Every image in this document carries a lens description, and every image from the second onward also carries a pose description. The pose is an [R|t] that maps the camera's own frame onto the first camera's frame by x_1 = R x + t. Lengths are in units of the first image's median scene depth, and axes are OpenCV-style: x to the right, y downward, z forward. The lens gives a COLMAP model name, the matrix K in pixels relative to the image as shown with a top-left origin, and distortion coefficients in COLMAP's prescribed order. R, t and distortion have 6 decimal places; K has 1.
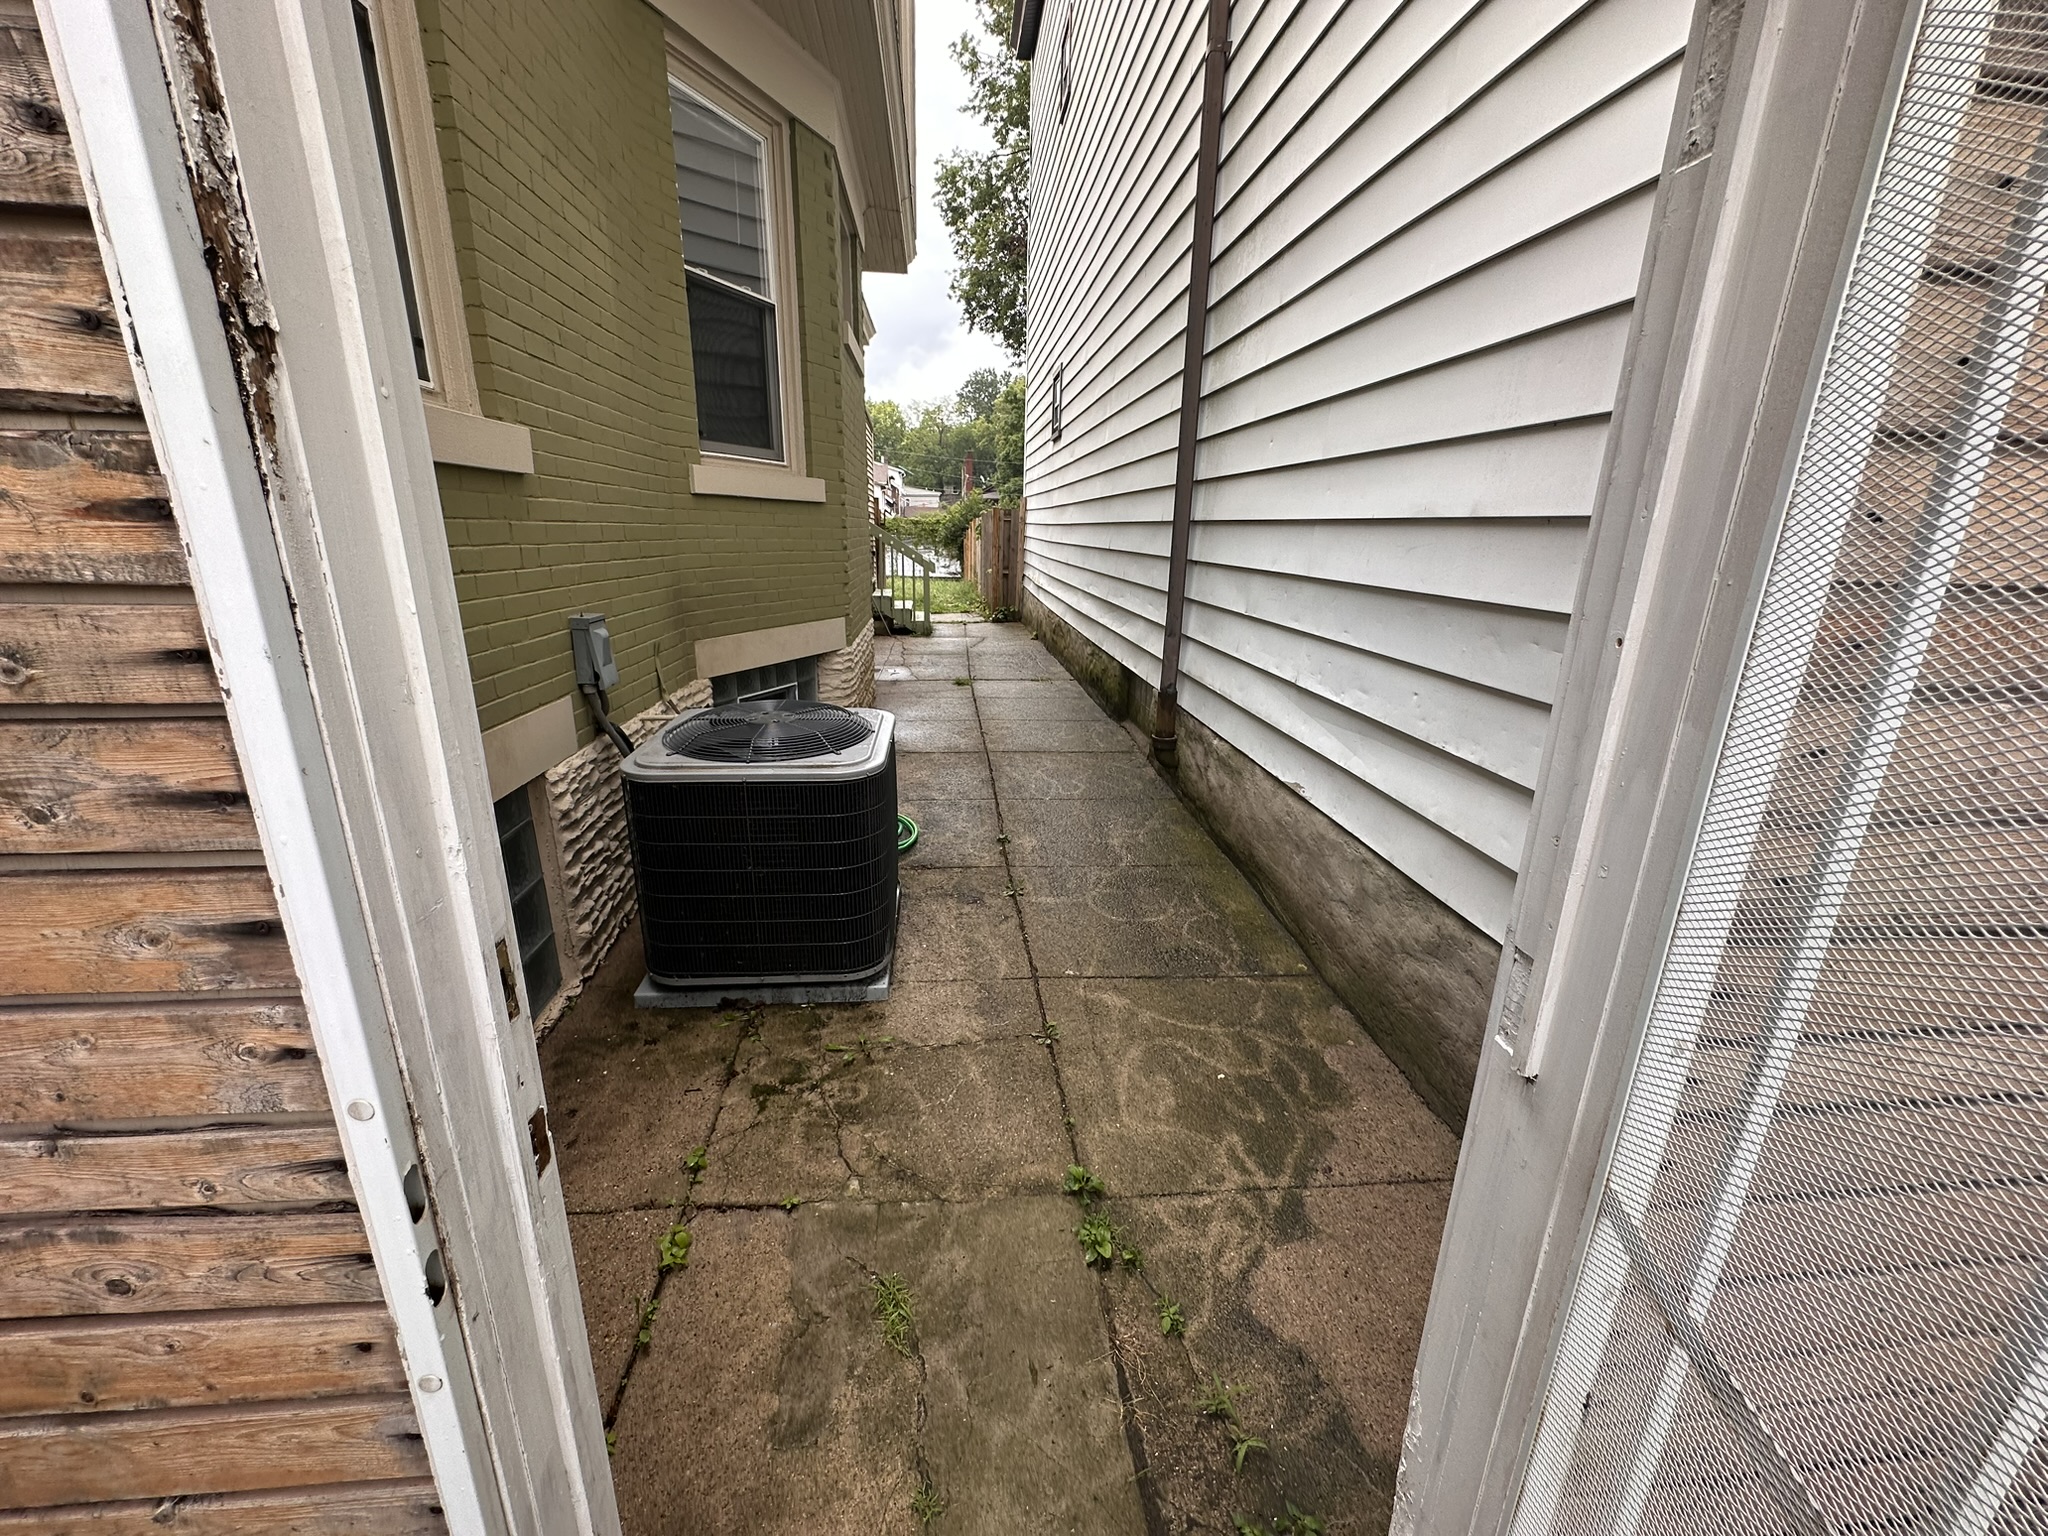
lens RADIAL K [[813.5, 0, 1020.1], [0, 813.5, 770.5], [0, 0, 1]] dist [-0.000611, 0.000172]
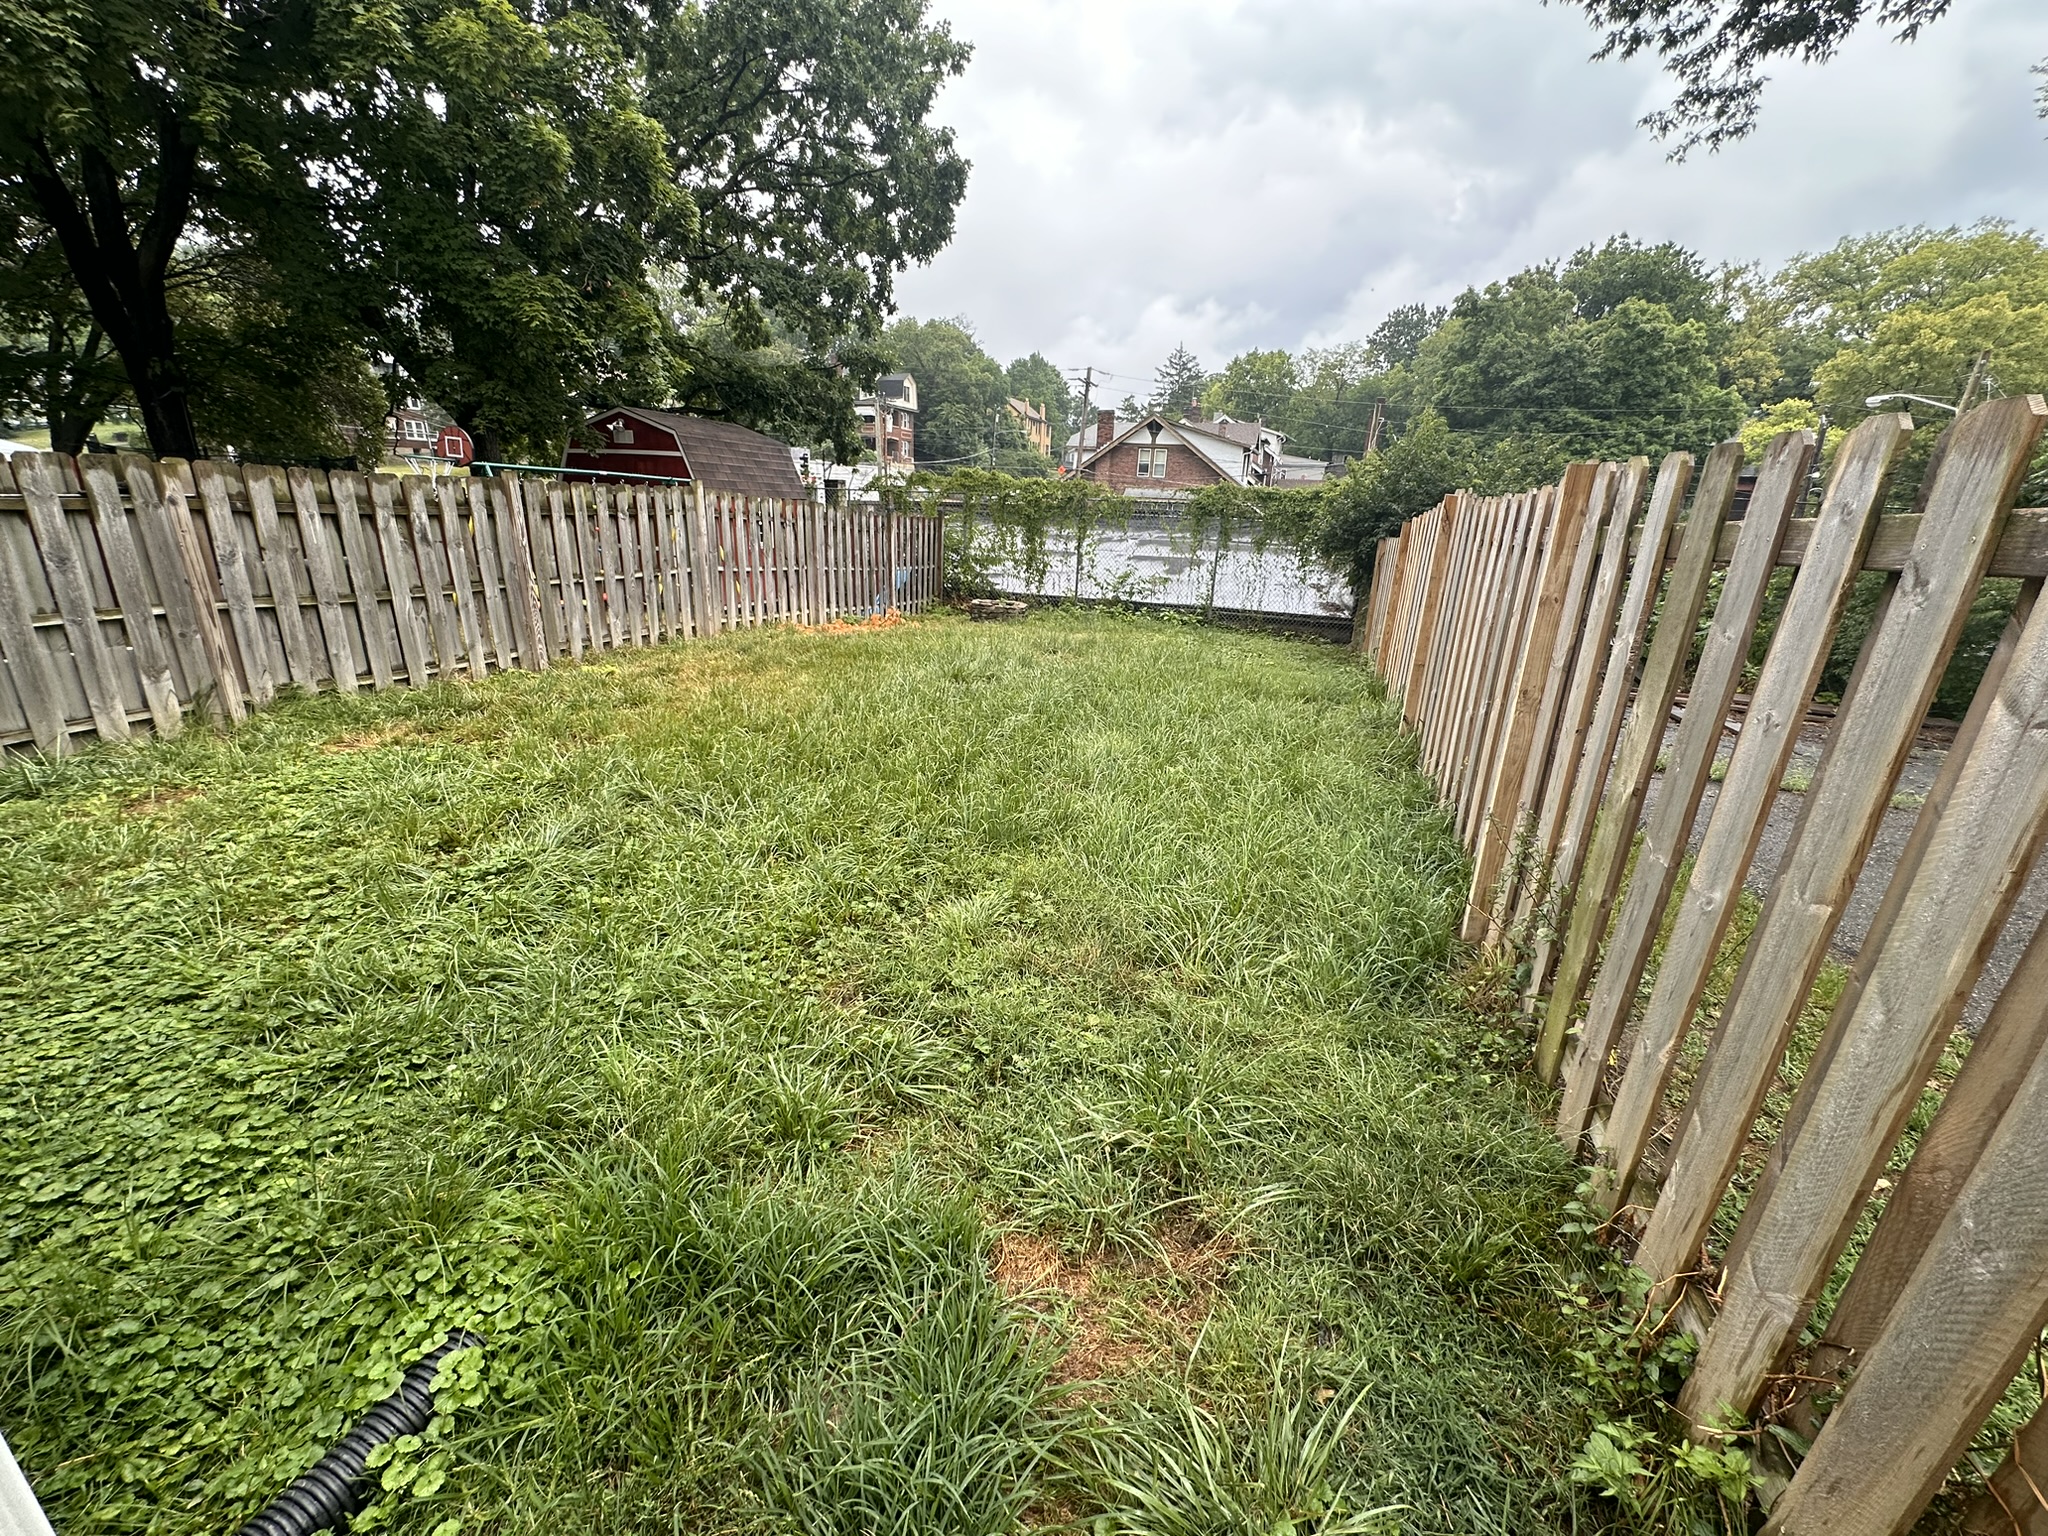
lens RADIAL K [[813.5, 0, 1022.3], [0, 813.5, 767.7], [0, 0, 1]] dist [-0.000611, 0.000172]
pose [[0.908751, 0.147433, -0.390429, -0.011798], [-0.137393, 0.989060, 0.053694, -0.039906], [0.394074, 0.004848, 0.919066, 0.129842]]
